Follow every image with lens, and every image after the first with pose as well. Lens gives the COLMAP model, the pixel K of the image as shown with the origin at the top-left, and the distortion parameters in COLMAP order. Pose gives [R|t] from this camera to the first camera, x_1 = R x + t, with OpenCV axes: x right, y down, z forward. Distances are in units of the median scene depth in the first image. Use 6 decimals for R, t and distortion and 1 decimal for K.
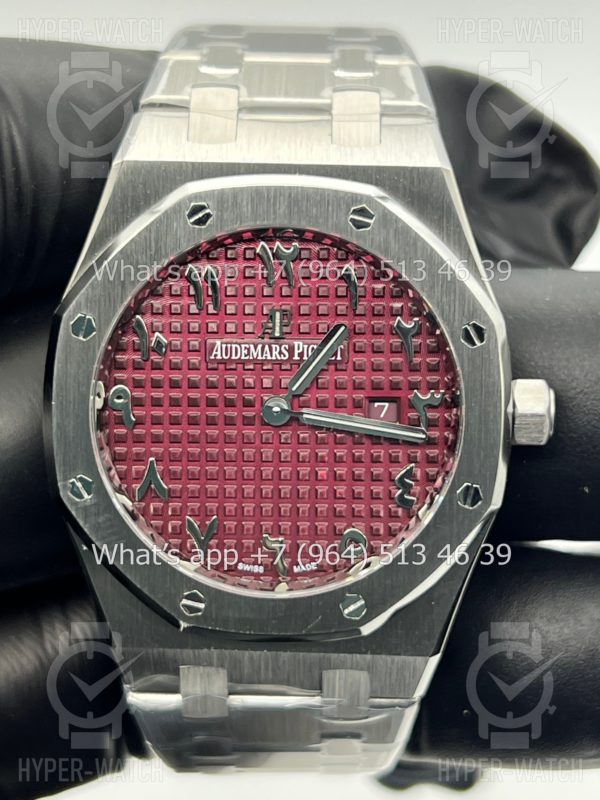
lens RADIAL K [[1857.1, 0, 297.8], [0, 1857.1, 396.3], [0, 0, 1]] dist [0.085268, 0.000000]
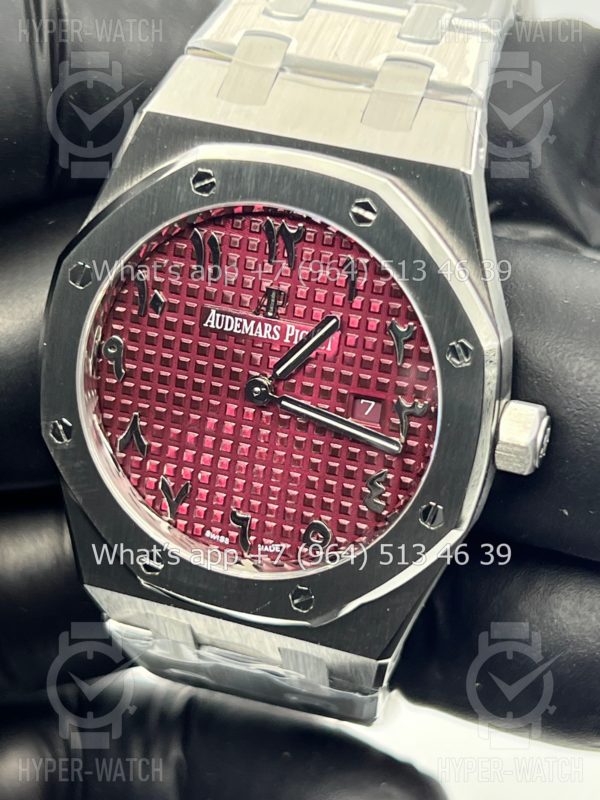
lens RADIAL K [[1857.1, 0, 300.4], [0, 1857.1, 398.9], [0, 0, 1]] dist [0.085268, 0.000000]
pose [[0.955340, 0.182660, -0.232293, 0.236527], [-0.141268, 0.972738, 0.183914, -0.170318], [0.259554, -0.142885, 0.955100, 0.071289]]
